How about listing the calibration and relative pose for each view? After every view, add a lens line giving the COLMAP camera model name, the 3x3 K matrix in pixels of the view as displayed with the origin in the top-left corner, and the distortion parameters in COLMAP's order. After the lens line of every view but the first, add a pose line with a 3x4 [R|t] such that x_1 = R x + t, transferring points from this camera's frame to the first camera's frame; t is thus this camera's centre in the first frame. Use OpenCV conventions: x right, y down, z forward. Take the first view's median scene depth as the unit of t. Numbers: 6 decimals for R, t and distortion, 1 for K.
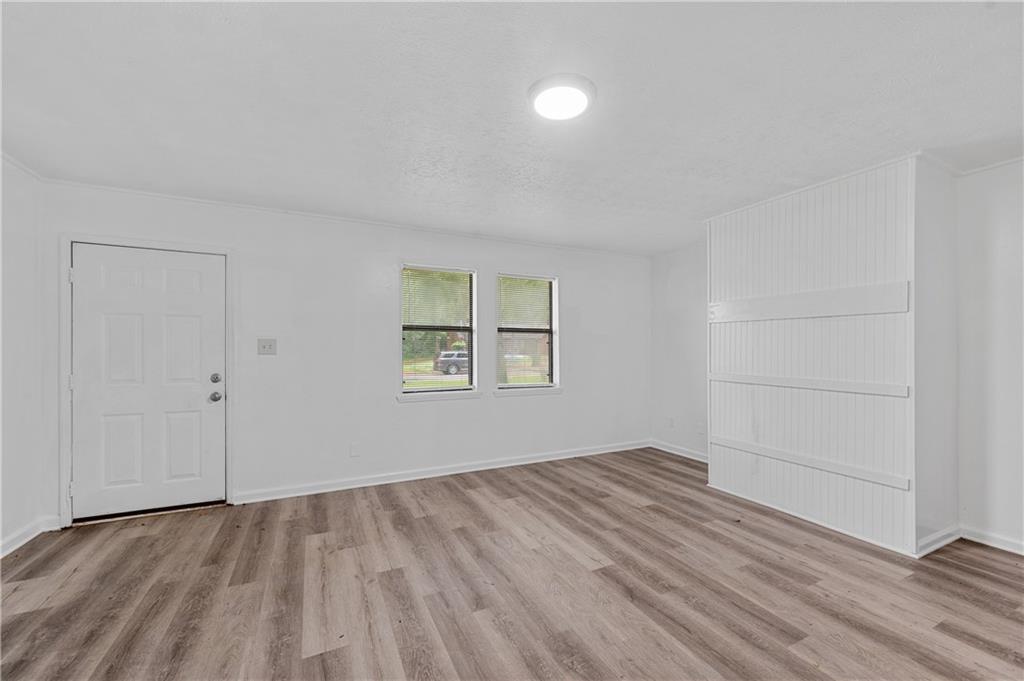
lens RADIAL K [[408.6, 0, 516.1], [0, 408.6, 345.3], [0, 0, 1]] dist [0.000364, -0.000263]
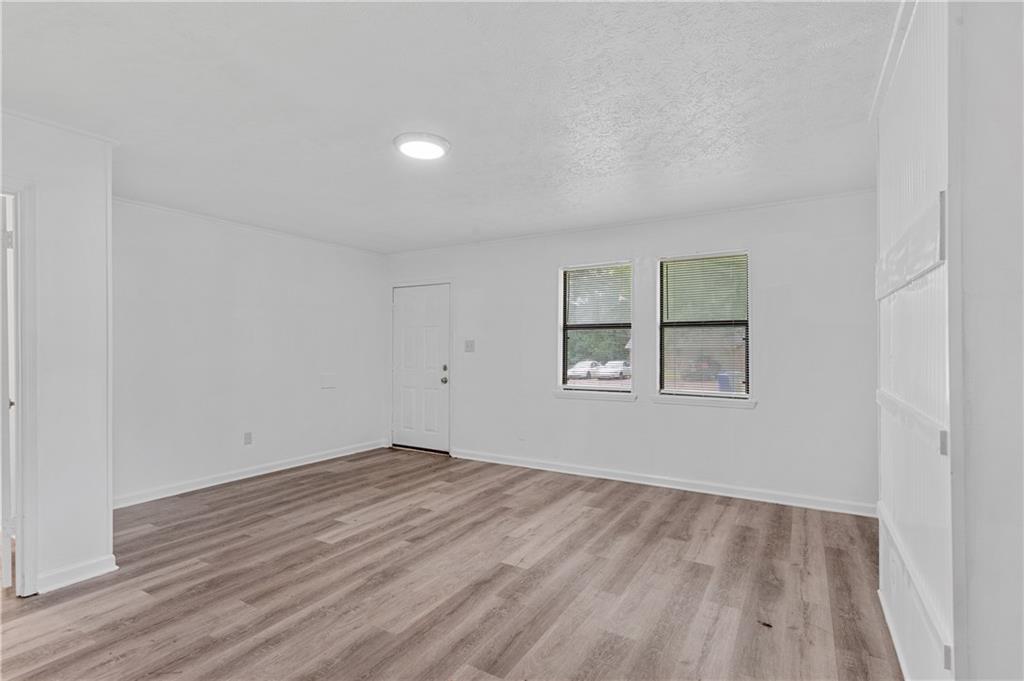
lens RADIAL K [[491.0, 0, 512.4], [0, 491.0, 344.1], [0, 0, 1]] dist [0.001905, -0.000022]
pose [[0.540691, -0.007527, -0.841188, 0.914885], [0.008501, 0.999958, -0.003484, 0.003710], [0.841179, -0.005267, 0.540732, 0.261662]]
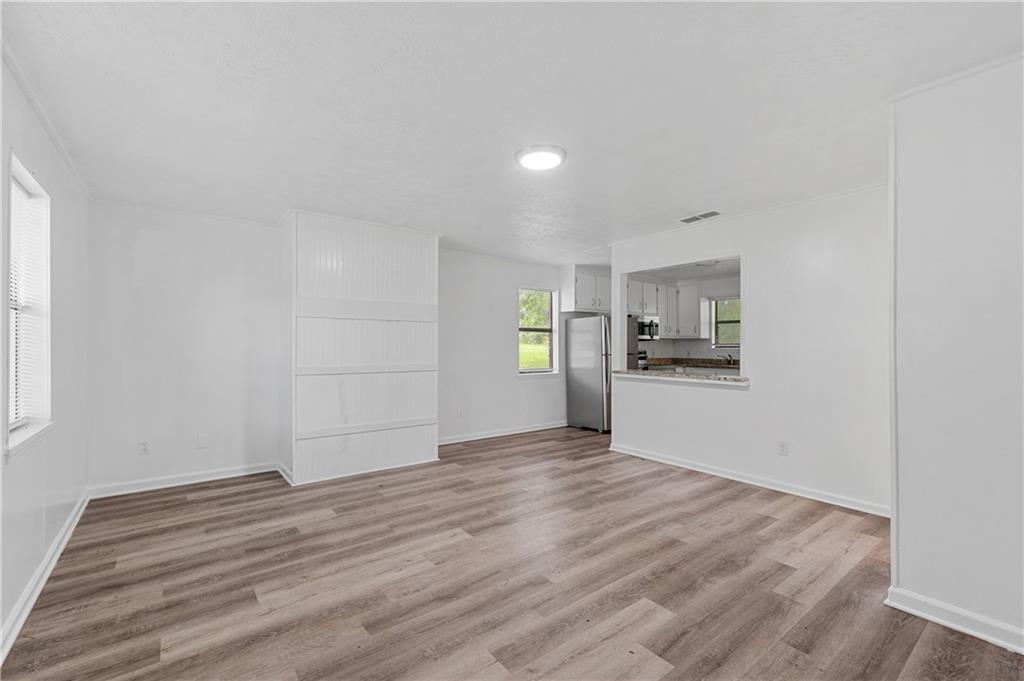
lens RADIAL K [[442.3, 0, 510.3], [0, 442.3, 342.1], [0, 0, 1]] dist [0.000419, -0.000309]
pose [[-0.190912, 0.003239, 0.981602, -0.775976], [-0.006851, 0.999966, -0.004632, 0.007590], [-0.981583, -0.007609, -0.190883, 0.835235]]
